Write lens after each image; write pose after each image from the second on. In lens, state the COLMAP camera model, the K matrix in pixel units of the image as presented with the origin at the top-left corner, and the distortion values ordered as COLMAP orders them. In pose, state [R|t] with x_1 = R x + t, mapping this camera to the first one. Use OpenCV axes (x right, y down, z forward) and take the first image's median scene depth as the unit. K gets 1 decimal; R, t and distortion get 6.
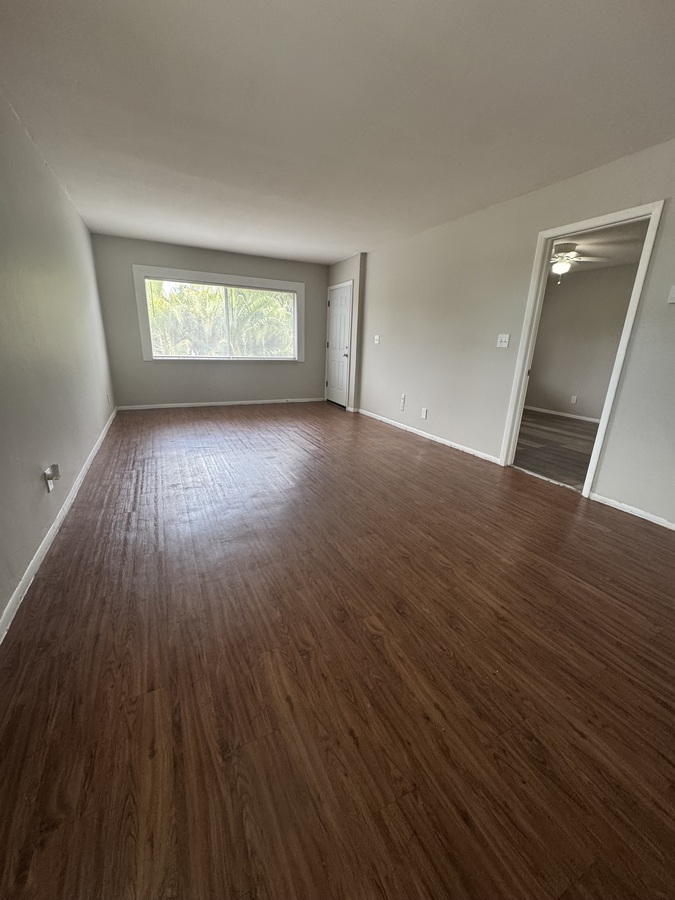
lens RADIAL K [[359.1, 0, 337.0], [0, 359.1, 448.1], [0, 0, 1]] dist [-0.003454, 0.000135]
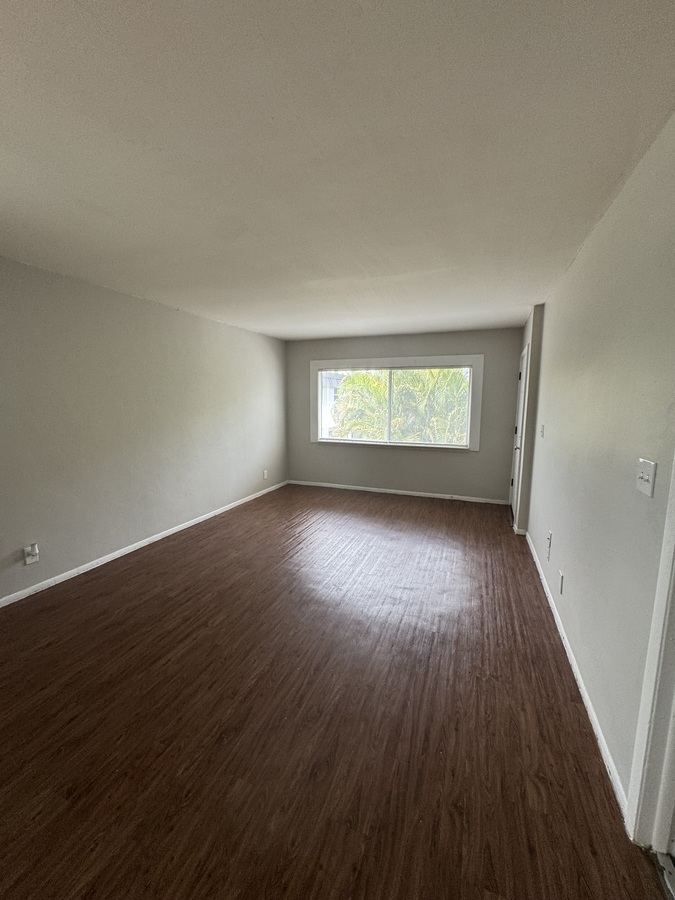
lens RADIAL K [[359.3, 0, 335.8], [0, 359.3, 446.3], [0, 0, 1]] dist [0.001412, 0.000019]
pose [[0.673829, 0.064337, -0.736081, 0.346698], [-0.193944, 0.976672, -0.092176, -0.156960], [0.712979, 0.204870, 0.670589, 0.346928]]
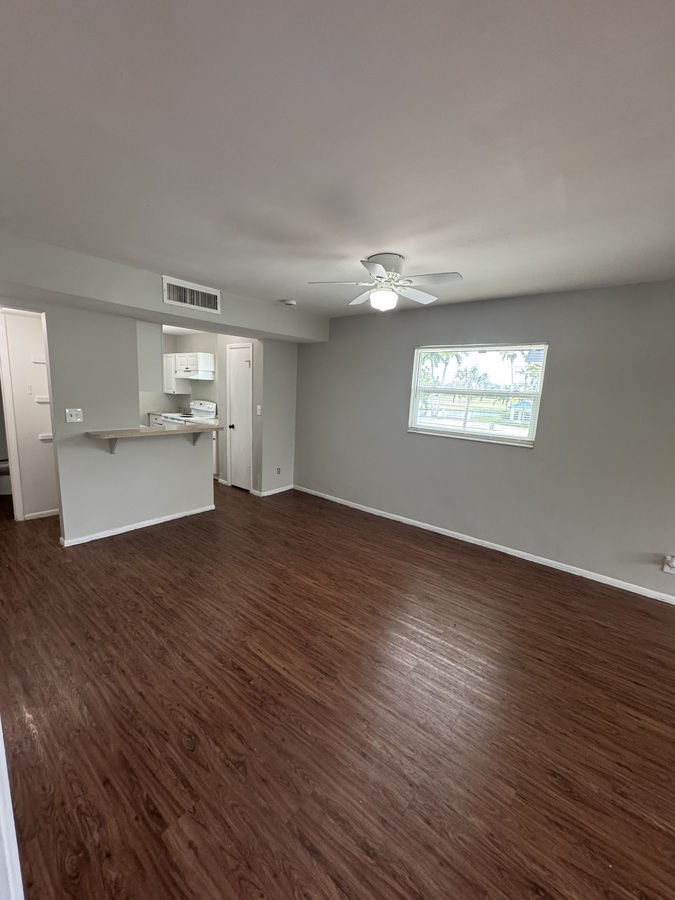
lens RADIAL K [[359.1, 0, 337.0], [0, 359.1, 448.1], [0, 0, 1]] dist [-0.003454, 0.000135]
pose [[-0.904316, -0.006614, -0.426812, 0.353139], [-0.194436, 0.896512, 0.398072, -0.238396], [0.380009, 0.442971, -0.812016, 0.583802]]
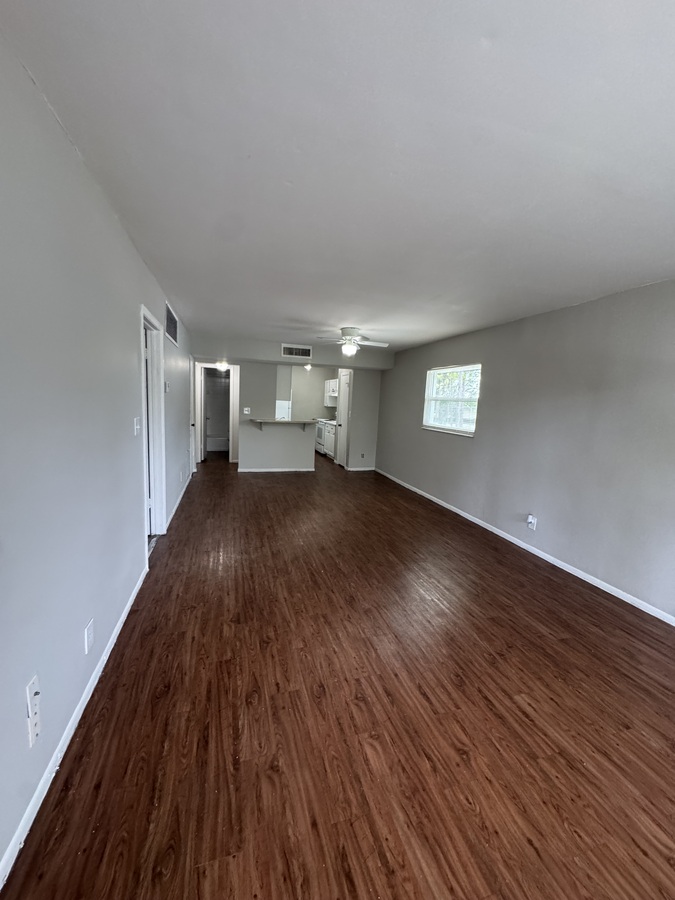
lens RADIAL K [[359.1, 0, 337.0], [0, 359.1, 448.1], [0, 0, 1]] dist [-0.003454, 0.000135]
pose [[-0.983558, -0.102043, 0.149001, -0.039506], [-0.032573, 0.911770, 0.409407, -0.383947], [-0.177631, 0.397822, -0.900103, 1.076686]]
